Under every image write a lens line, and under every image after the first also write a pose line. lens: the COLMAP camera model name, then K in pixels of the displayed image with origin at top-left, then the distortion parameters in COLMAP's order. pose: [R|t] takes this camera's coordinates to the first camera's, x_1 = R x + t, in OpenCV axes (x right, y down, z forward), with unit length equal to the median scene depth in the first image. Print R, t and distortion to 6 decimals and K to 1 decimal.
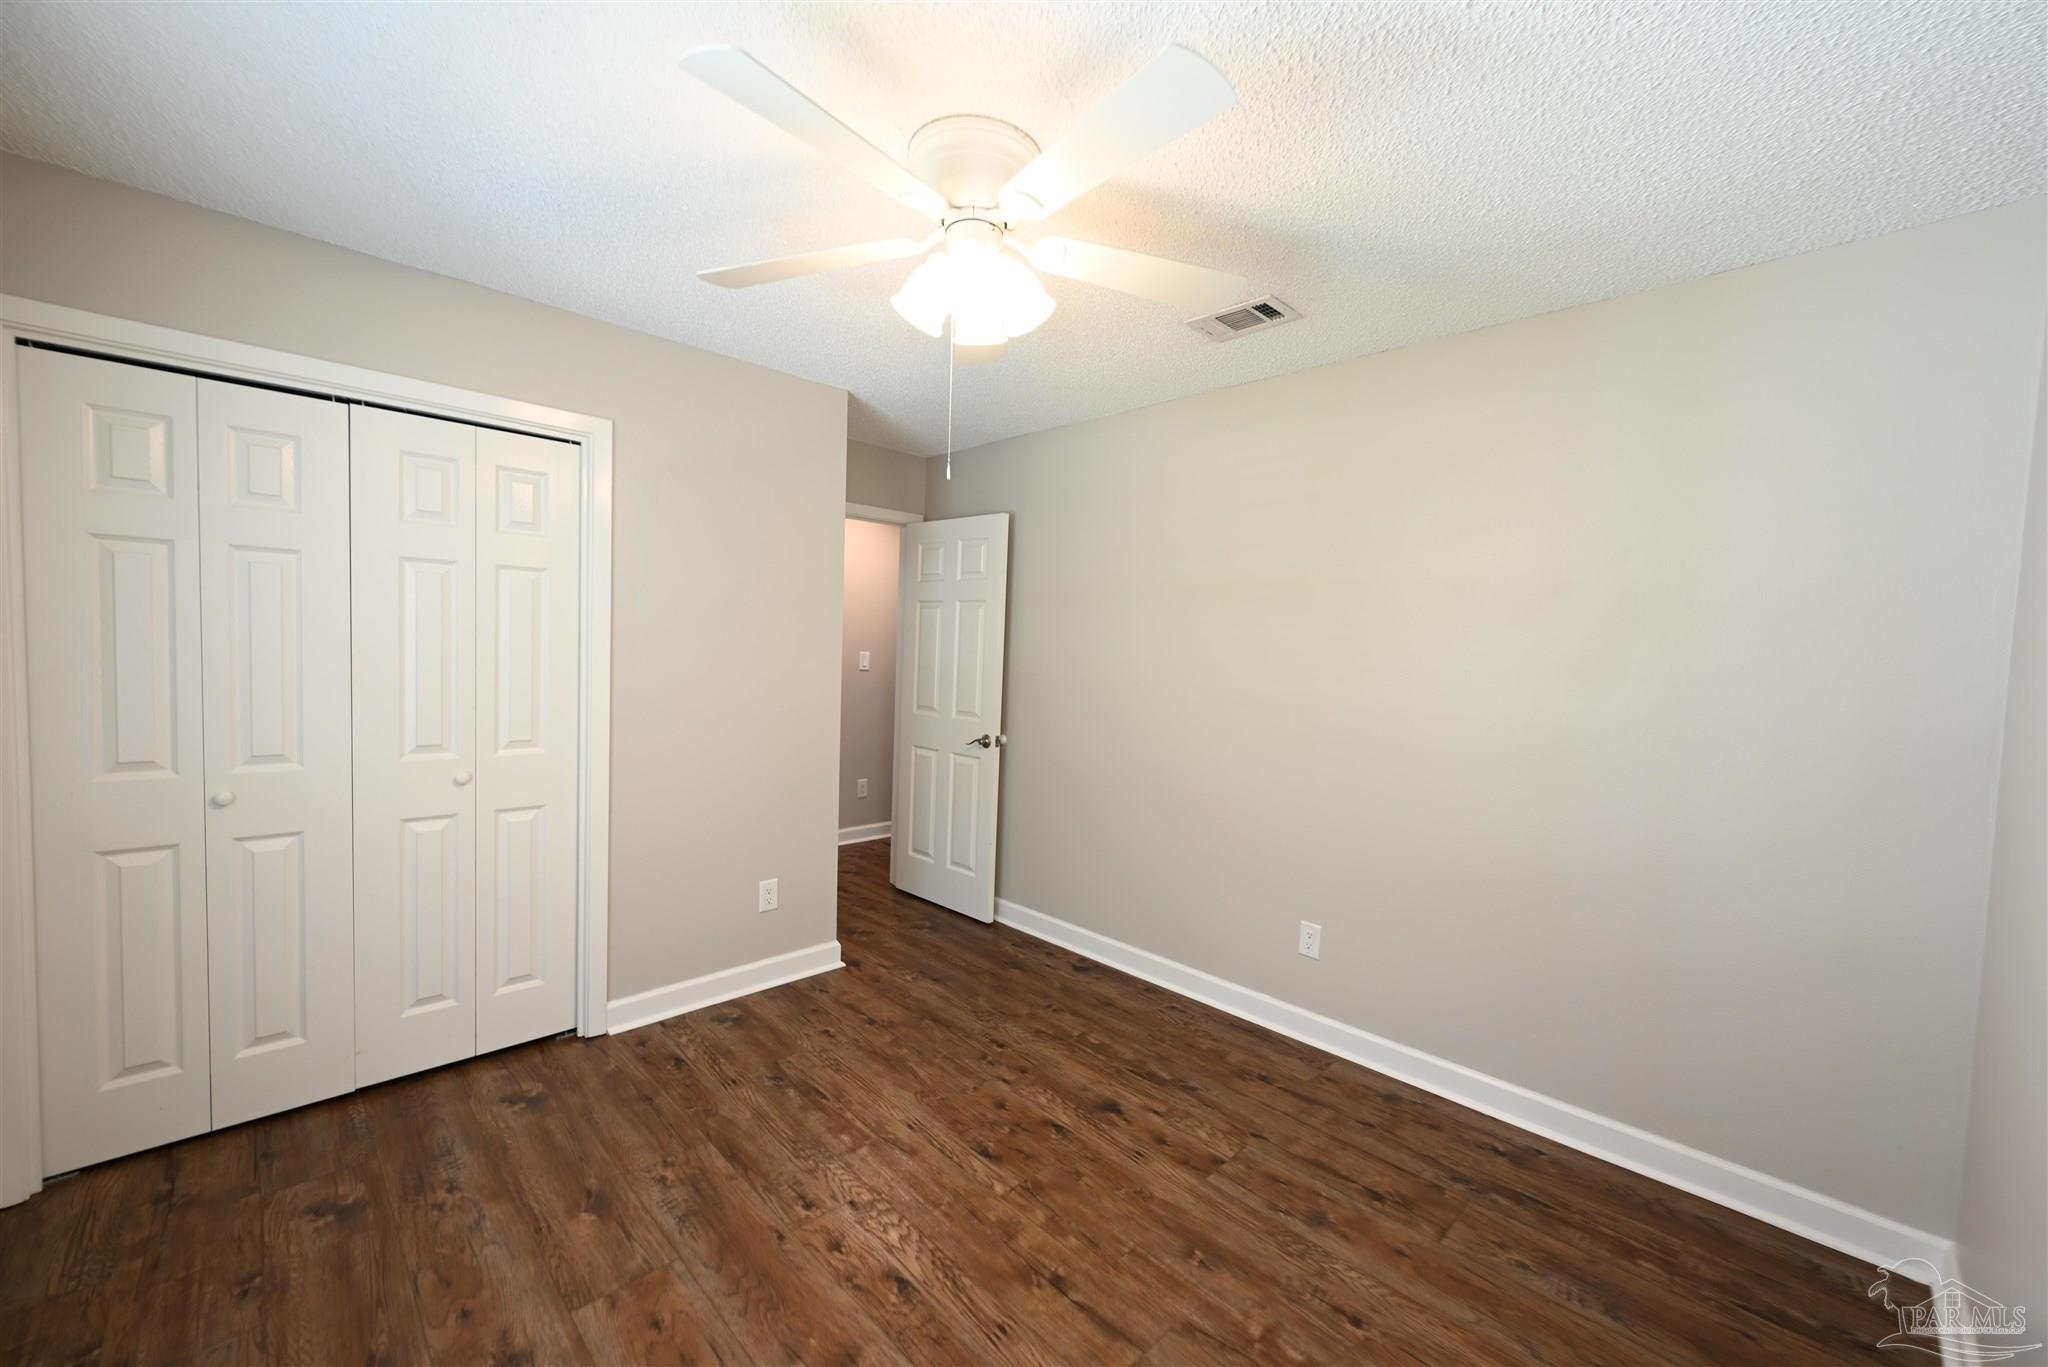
lens RADIAL K [[799.7, 0, 1028.0], [0, 799.7, 674.5], [0, 0, 1]] dist [-0.000928, -0.000281]
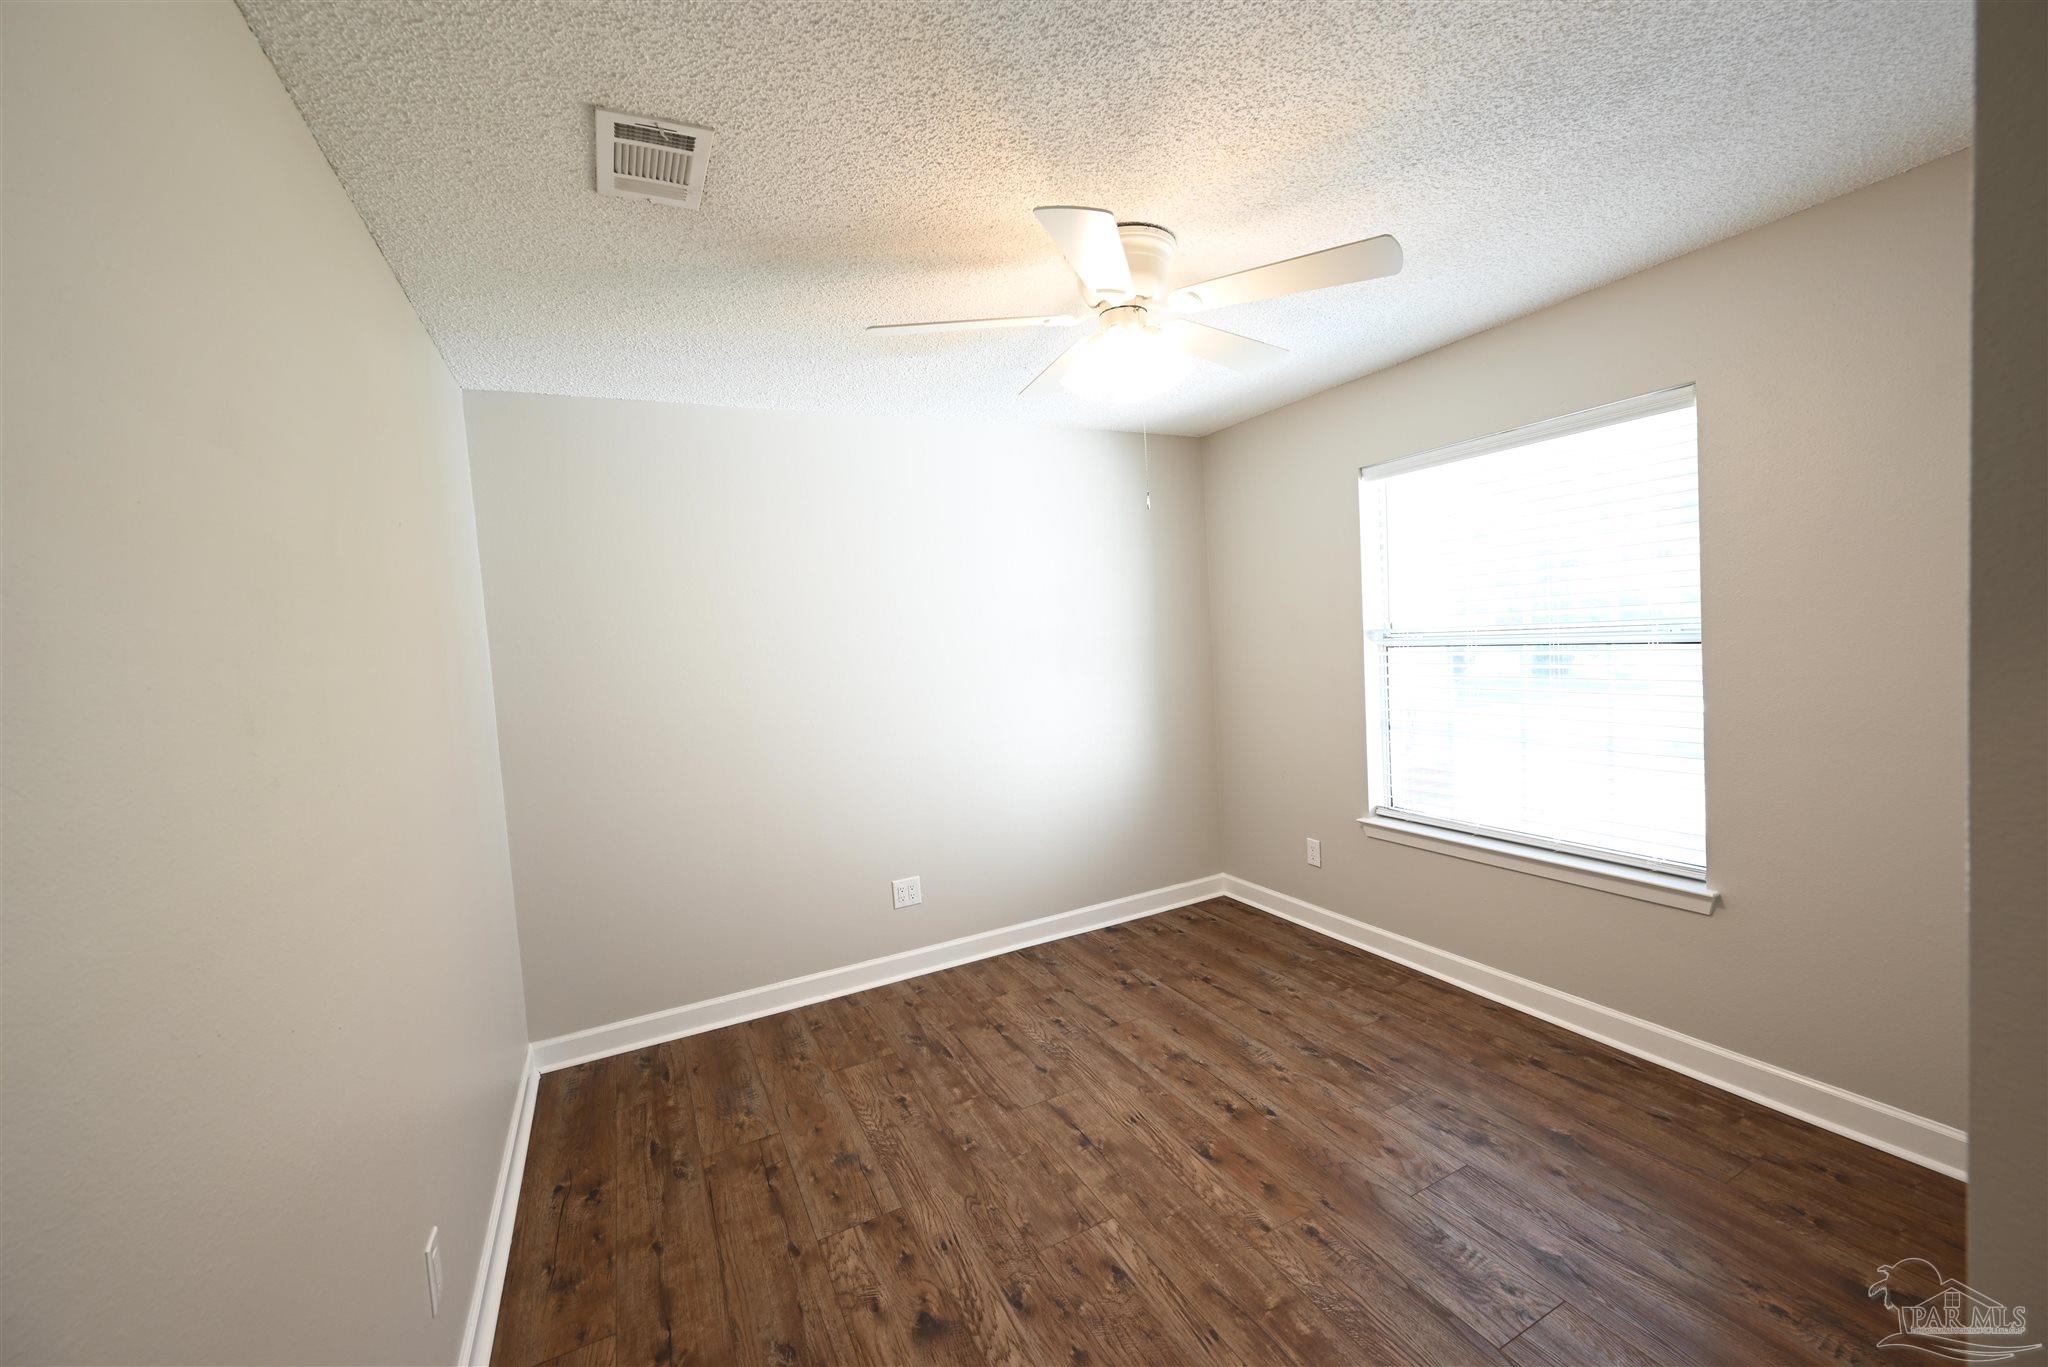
lens RADIAL K [[799.7, 0, 1028.0], [0, 799.7, 674.5], [0, 0, 1]] dist [-0.000928, -0.000281]
pose [[-0.954082, 0.013112, 0.299259, -0.208590], [0.044697, 0.994088, 0.098946, -0.100556], [-0.296192, 0.107779, -0.949028, 1.656239]]
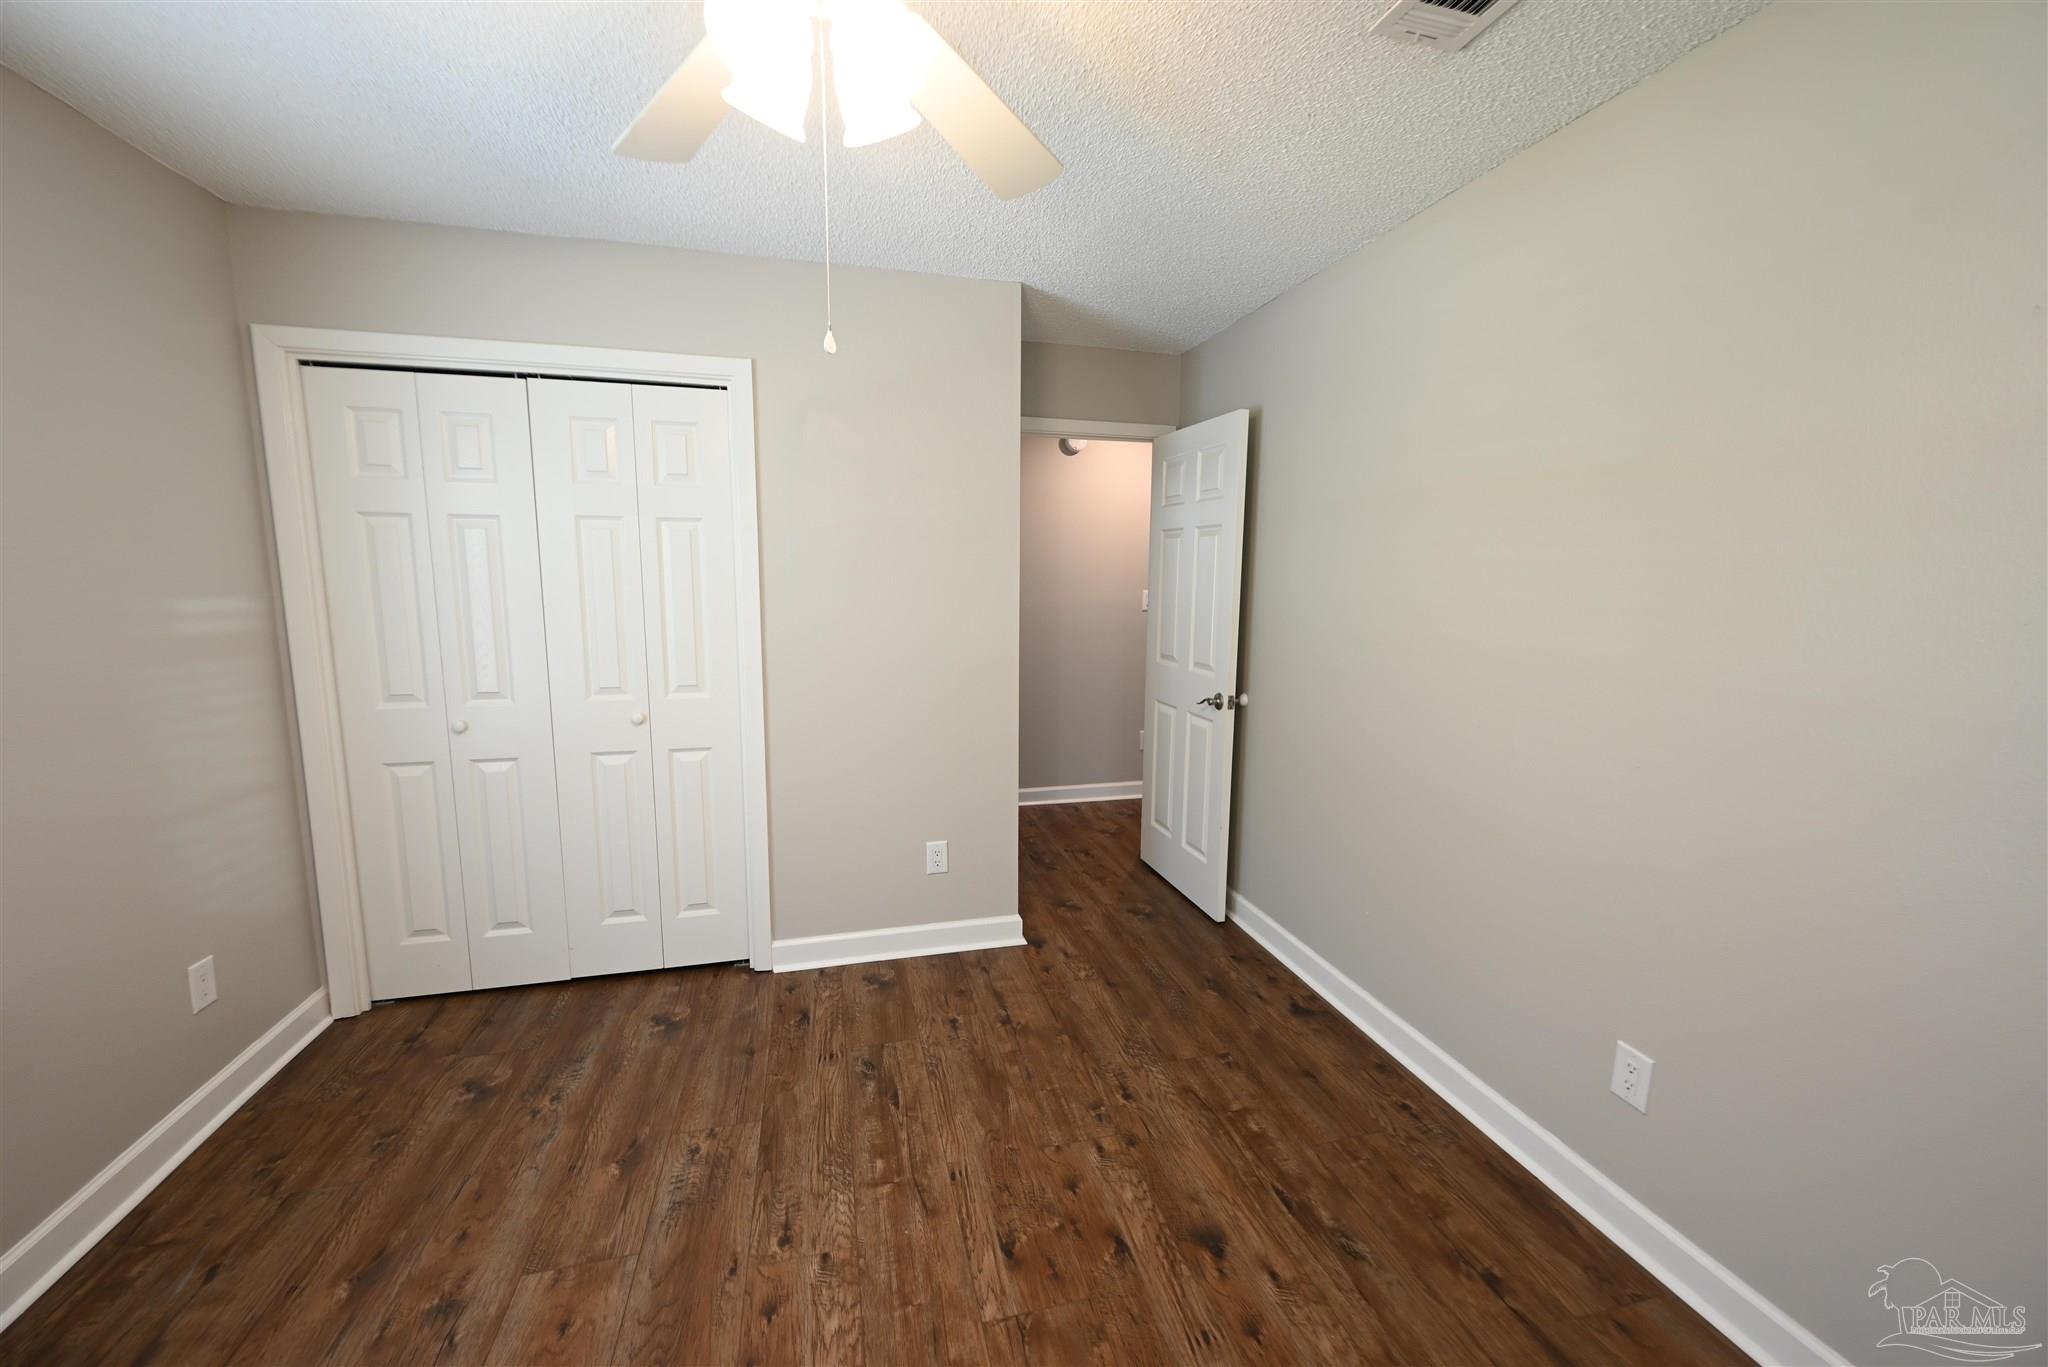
lens RADIAL K [[799.7, 0, 1028.0], [0, 799.7, 674.5], [0, 0, 1]] dist [-0.000928, -0.000281]
pose [[0.864890, 0.036625, -0.500624, 0.312626], [0.005071, 0.996646, 0.081674, -0.017280], [0.501936, -0.073178, 0.861804, 0.363087]]
